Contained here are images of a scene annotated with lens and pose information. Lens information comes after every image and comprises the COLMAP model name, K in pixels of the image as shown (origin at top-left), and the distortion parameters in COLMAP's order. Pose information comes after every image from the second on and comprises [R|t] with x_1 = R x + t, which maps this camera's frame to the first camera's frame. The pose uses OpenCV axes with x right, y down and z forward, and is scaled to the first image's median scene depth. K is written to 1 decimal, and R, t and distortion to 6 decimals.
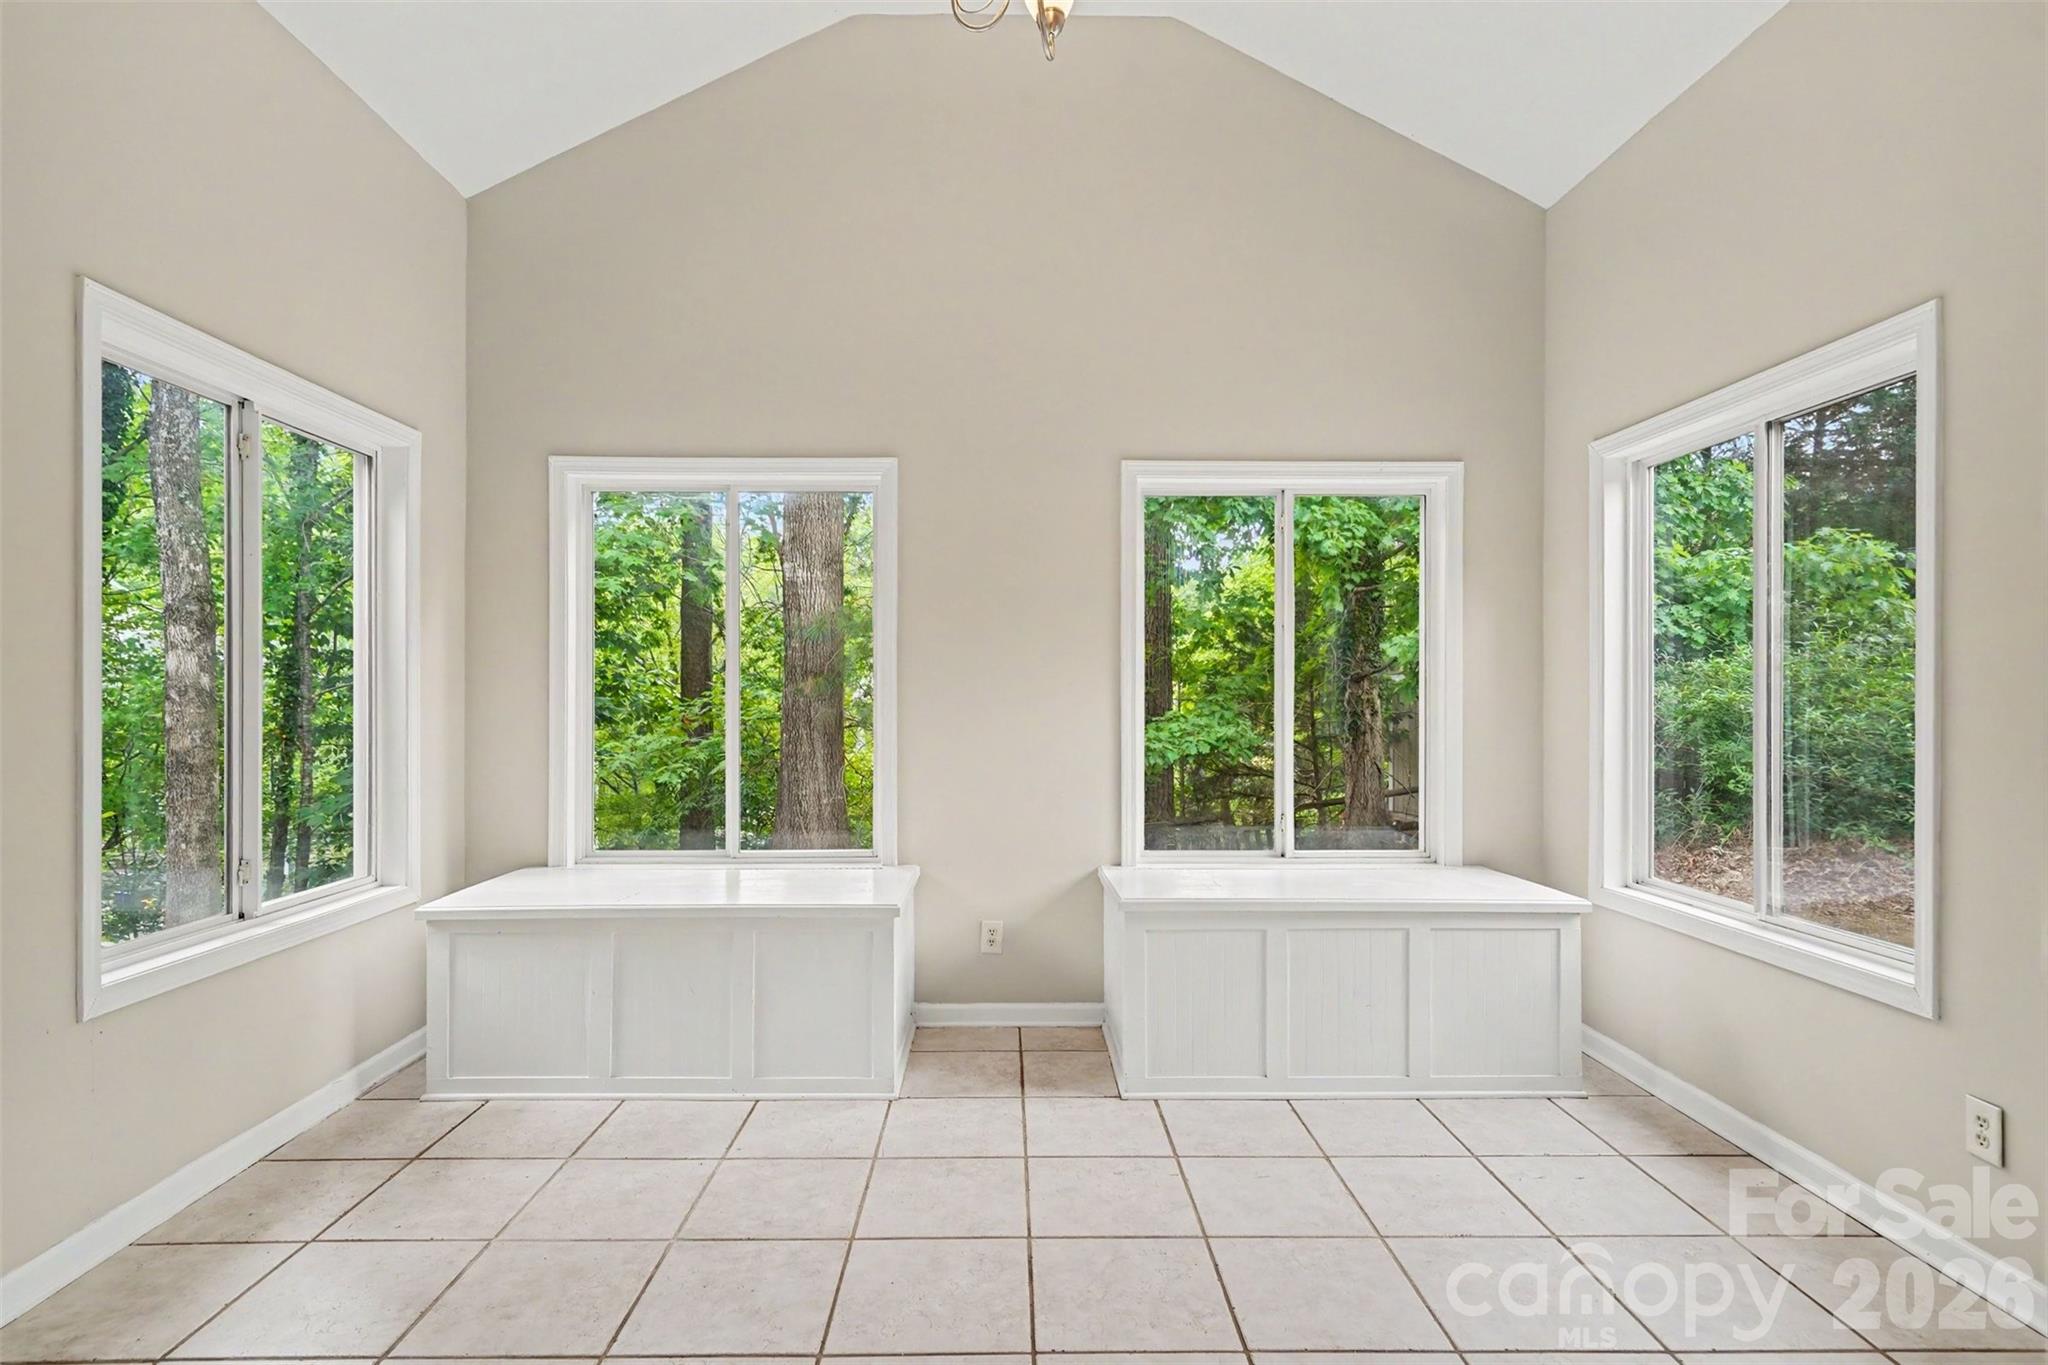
lens RADIAL K [[979.0, 0, 1013.0], [0, 979.0, 729.3], [0, 0, 1]] dist [-0.003326, -0.000044]
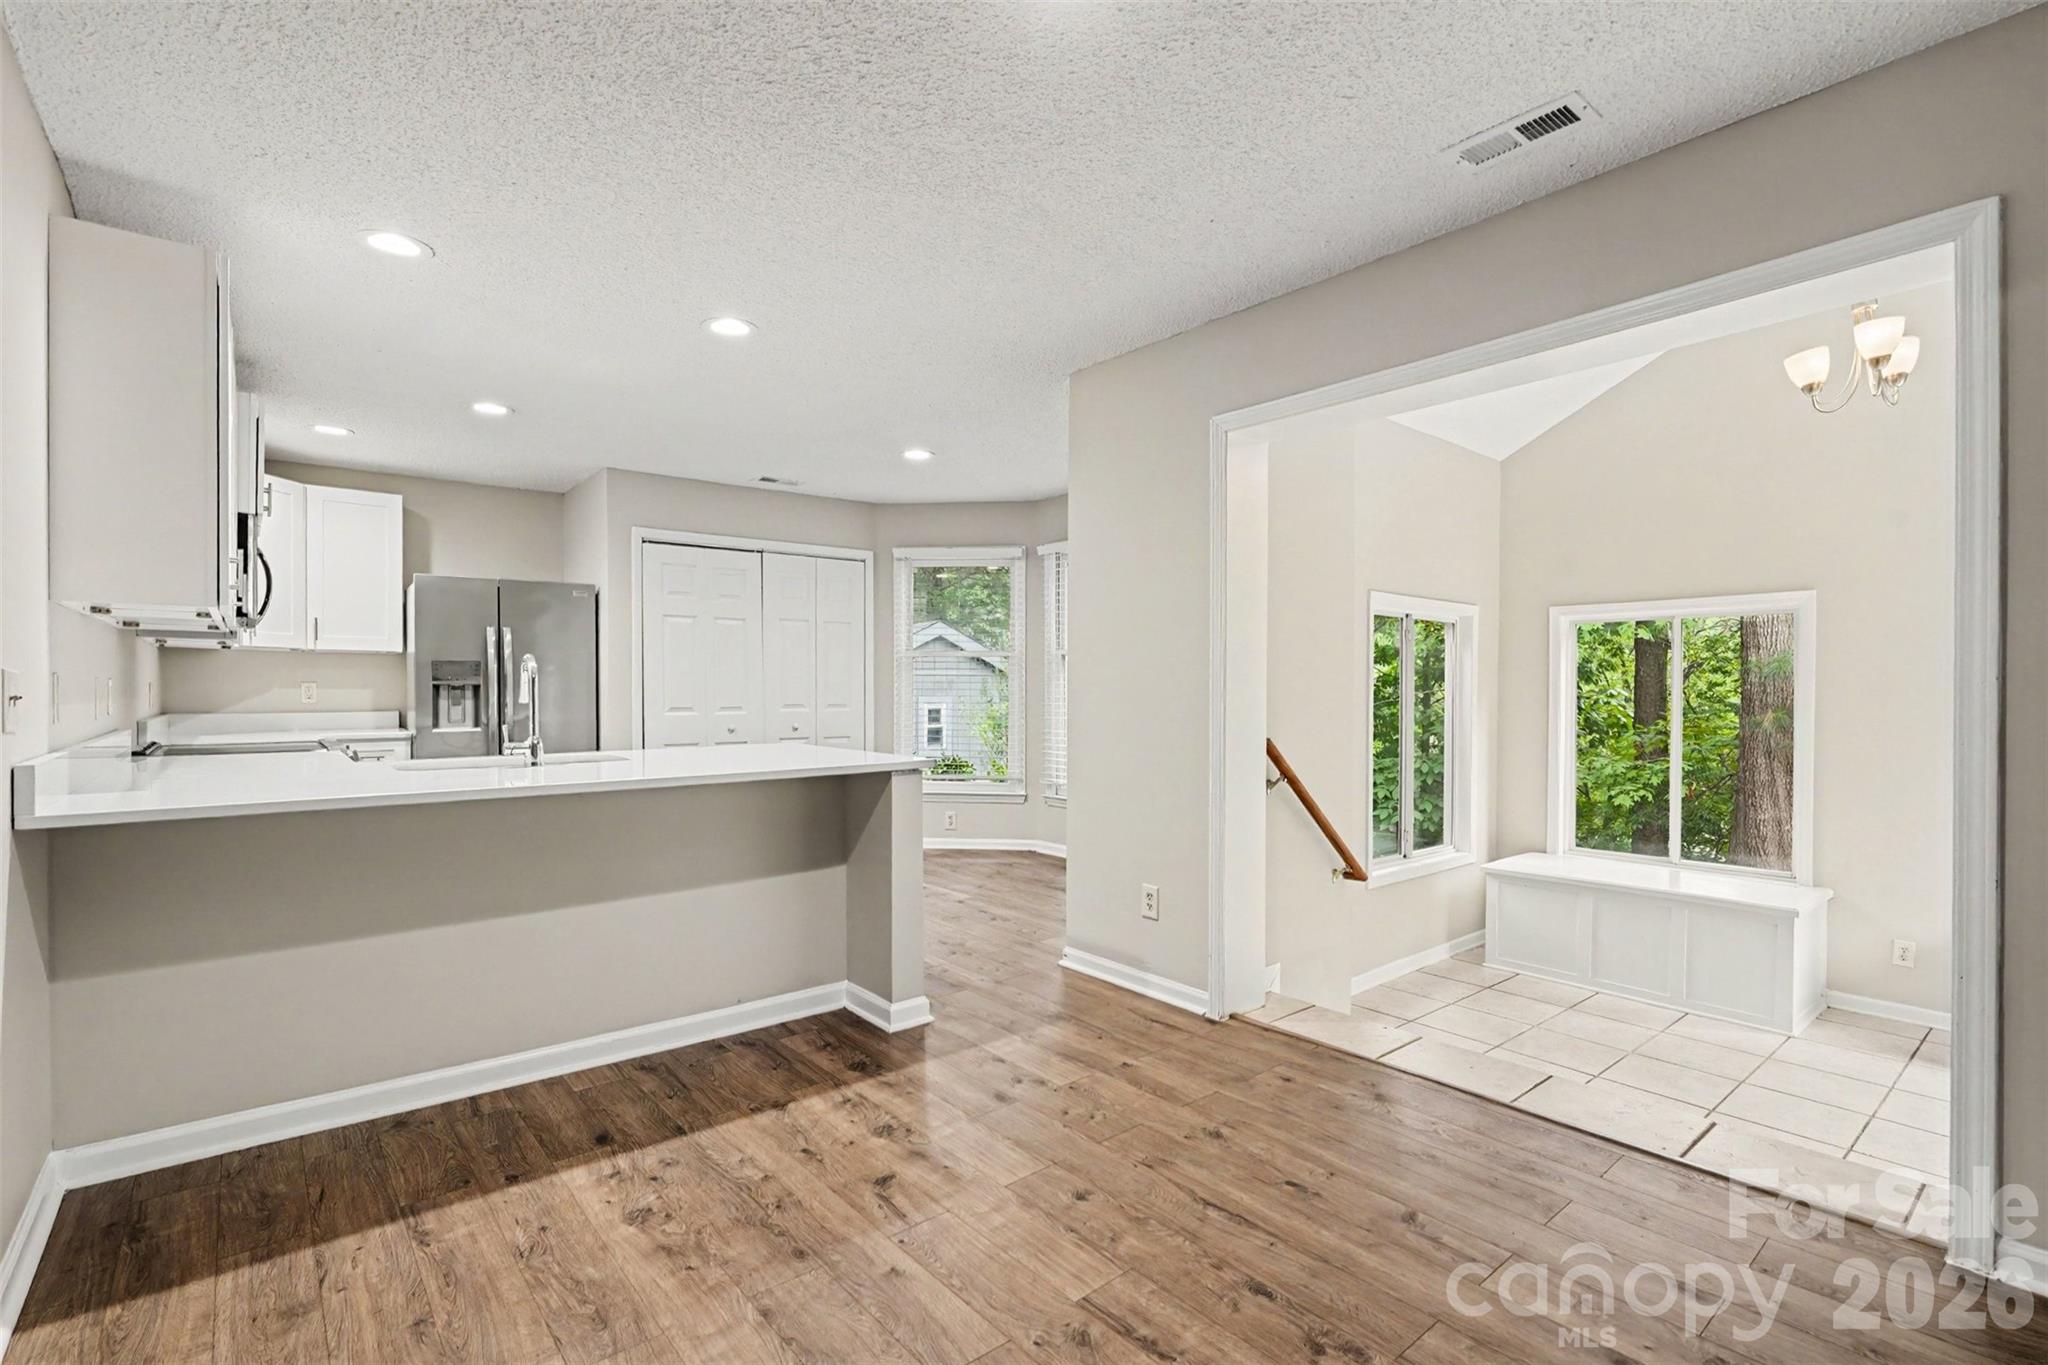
lens RADIAL K [[961.0, 0, 1017.1], [0, 961.0, 685.2], [0, 0, 1]] dist [-0.003144, 0.000180]
pose [[0.624046, 0.000095, -0.781388, 0.237250], [-0.026757, 0.999416, -0.021247, -0.085433], [0.780929, 0.034167, 0.623684, -0.724372]]
